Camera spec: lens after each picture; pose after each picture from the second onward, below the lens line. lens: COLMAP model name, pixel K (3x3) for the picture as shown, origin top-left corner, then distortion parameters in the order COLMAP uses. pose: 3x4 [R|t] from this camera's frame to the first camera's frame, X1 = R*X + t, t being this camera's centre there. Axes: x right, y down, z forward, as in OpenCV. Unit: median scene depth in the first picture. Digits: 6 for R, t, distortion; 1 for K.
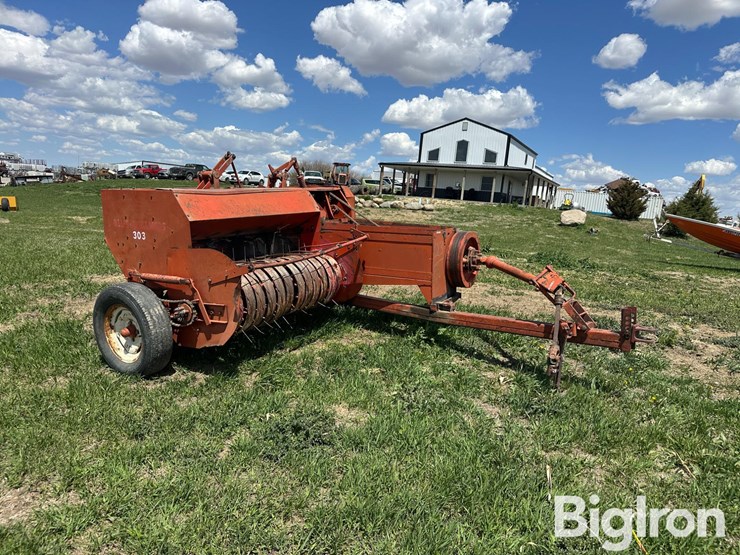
lens RADIAL K [[603.7, 0, 370.0], [0, 603.7, 277.5], [0, 0, 1]] dist [0.003012, -0.072422]
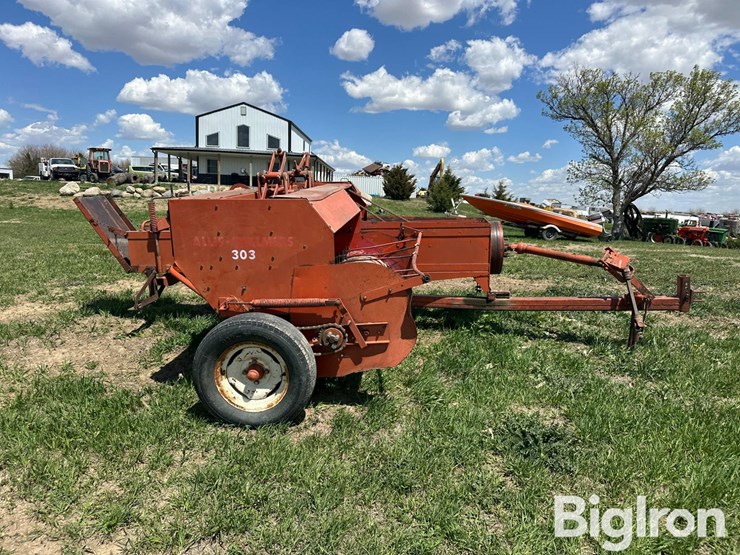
lens RADIAL K [[587.3, 0, 370.0], [0, 587.3, 277.5], [0, 0, 1]] dist [-0.006722, -0.051357]
pose [[0.860603, -0.108309, 0.497626, -0.139612], [0.089901, 0.994088, 0.060888, -0.015848], [-0.501279, -0.007663, 0.865252, 0.051098]]
